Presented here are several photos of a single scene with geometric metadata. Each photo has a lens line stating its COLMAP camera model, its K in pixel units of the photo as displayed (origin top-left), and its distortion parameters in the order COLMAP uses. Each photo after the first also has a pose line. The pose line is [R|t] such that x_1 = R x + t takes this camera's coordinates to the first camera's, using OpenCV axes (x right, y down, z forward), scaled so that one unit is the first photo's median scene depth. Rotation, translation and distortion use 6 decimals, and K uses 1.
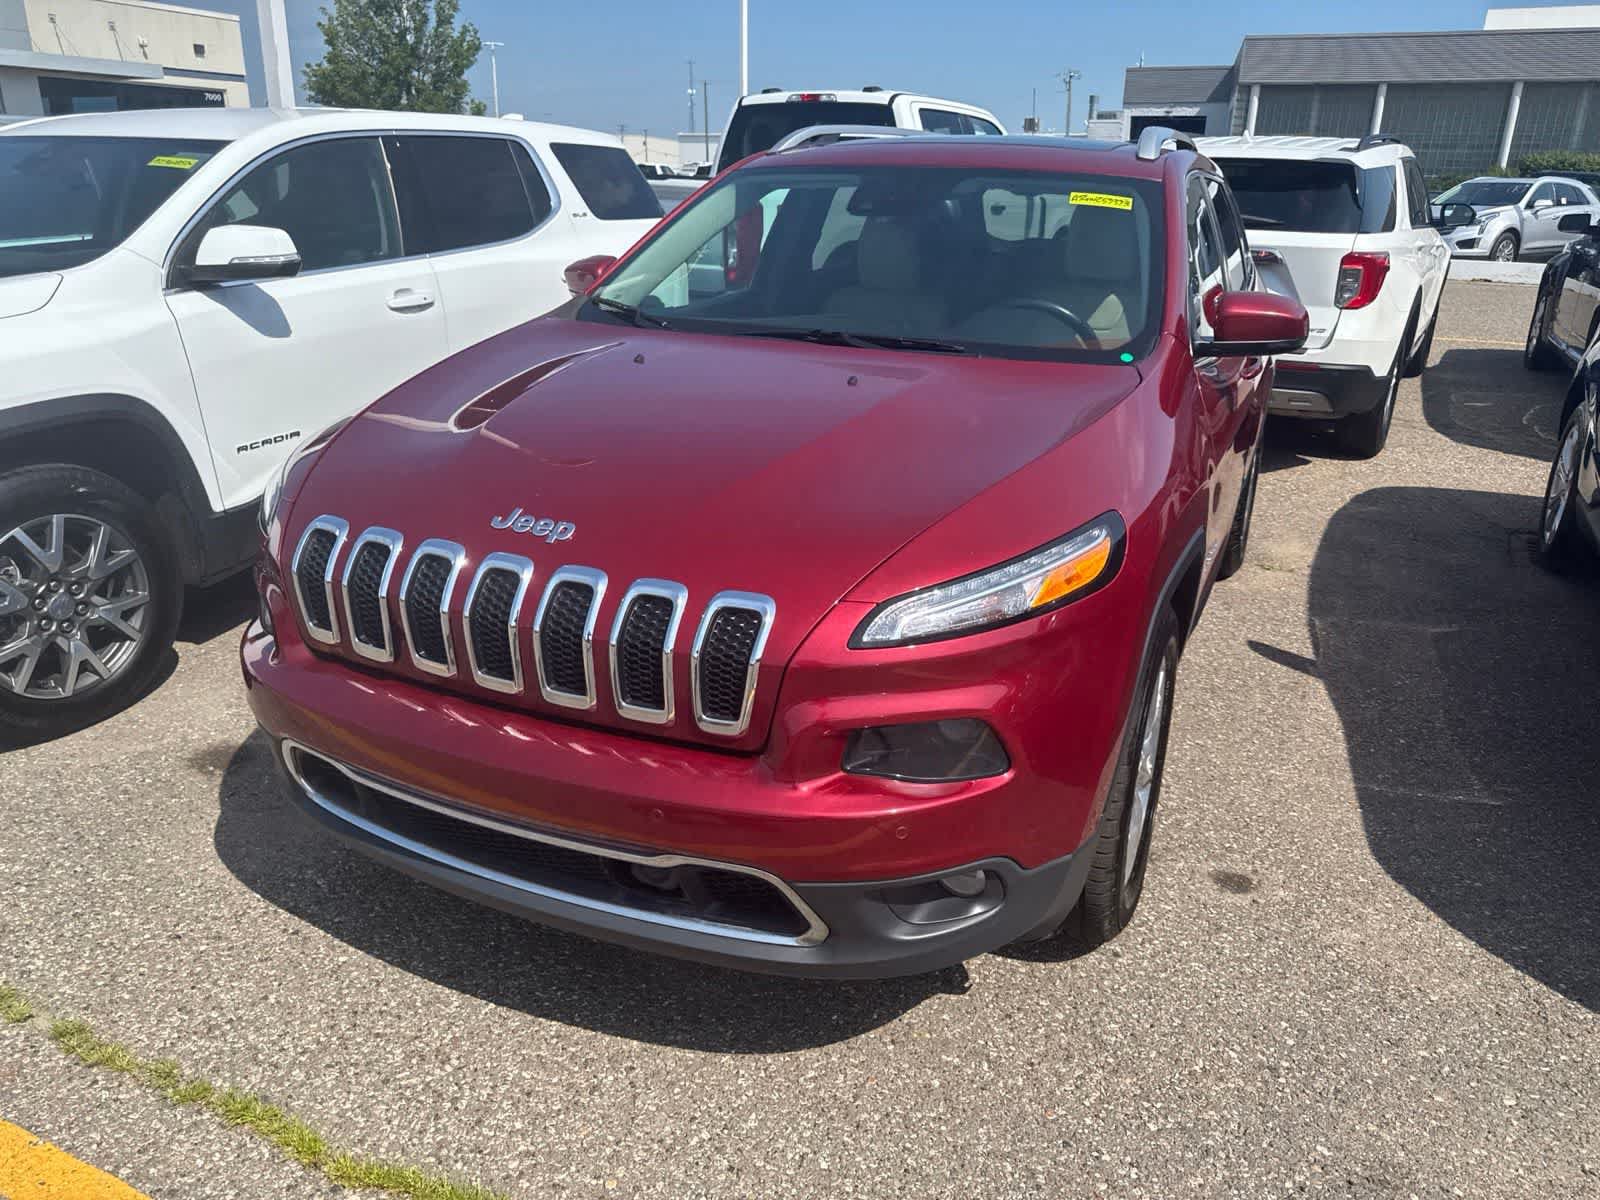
lens RADIAL K [[1143.0, 0, 808.9], [0, 1143.0, 591.7], [0, 0, 1]] dist [0.016097, -0.019018]
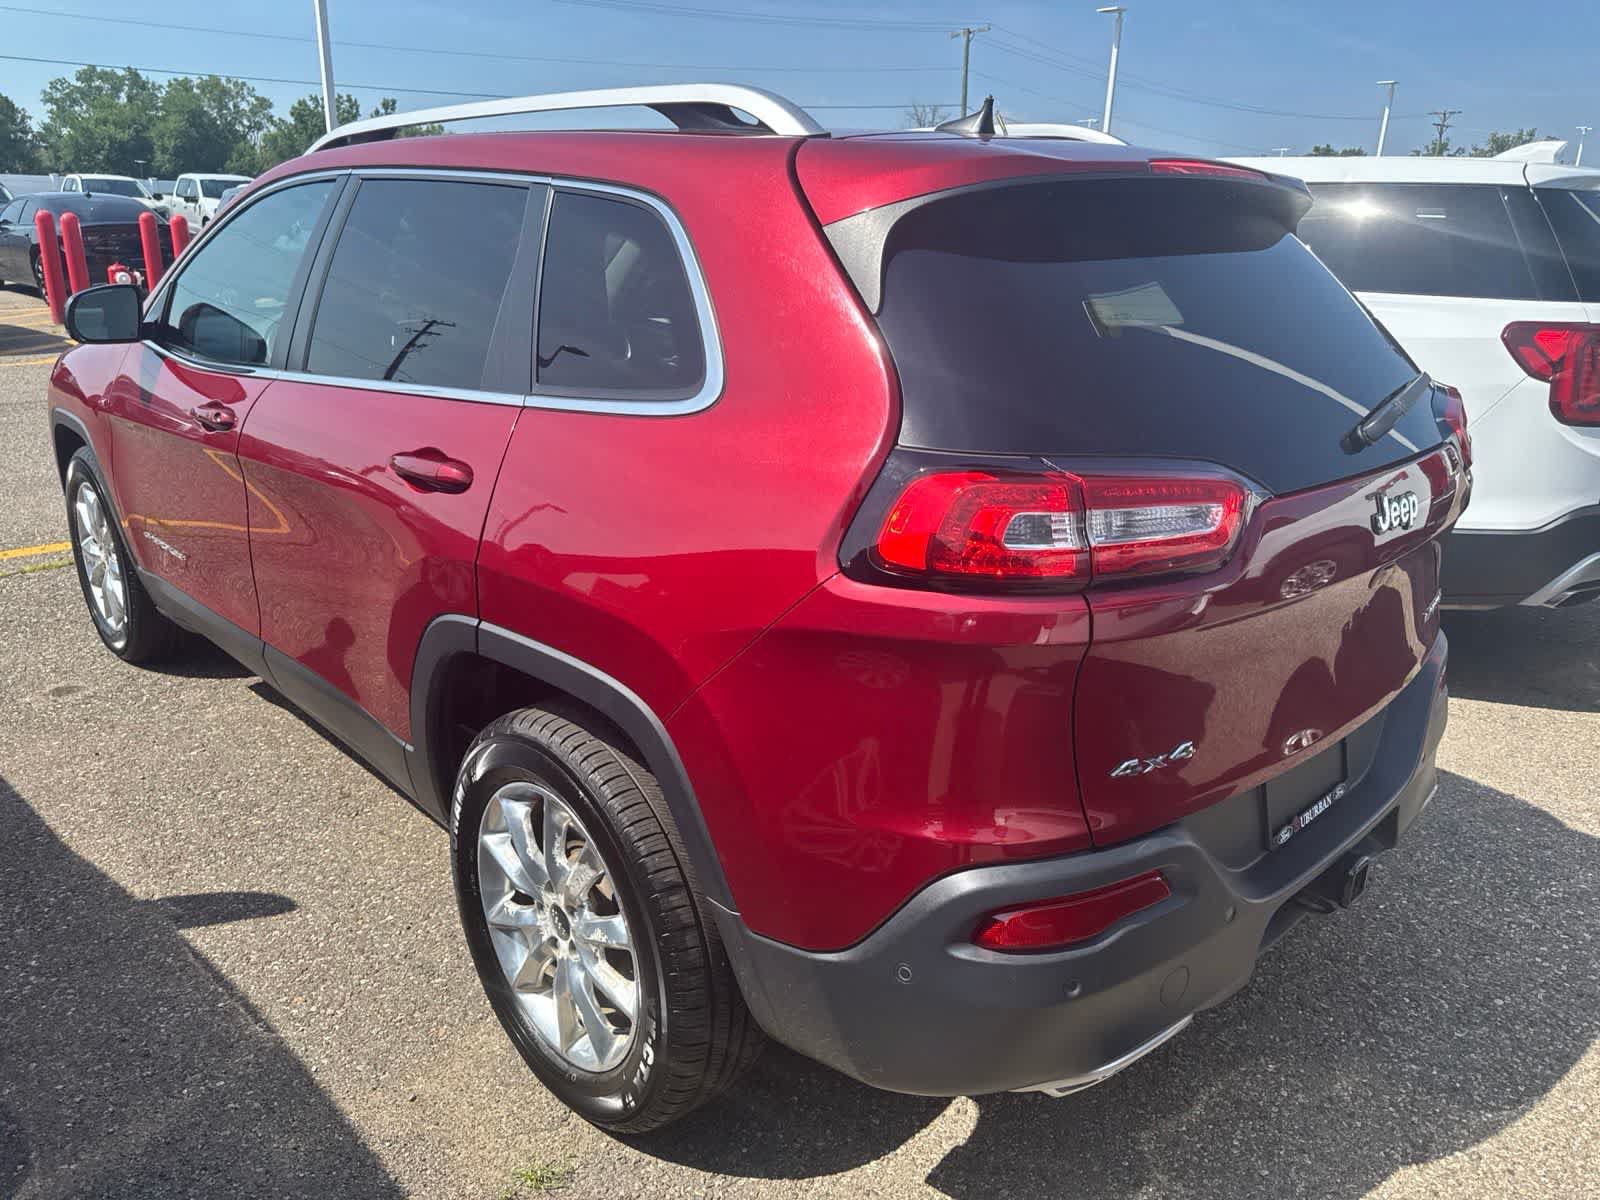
lens RADIAL K [[1143.0, 0, 807.3], [0, 1143.0, 598.6], [0, 0, 1]] dist [0.016097, -0.019018]
pose [[-0.372352, 0.260679, -0.890730, 1.245845], [-0.342334, 0.853492, 0.392886, -0.695038], [0.862648, 0.451219, -0.228560, 2.047186]]
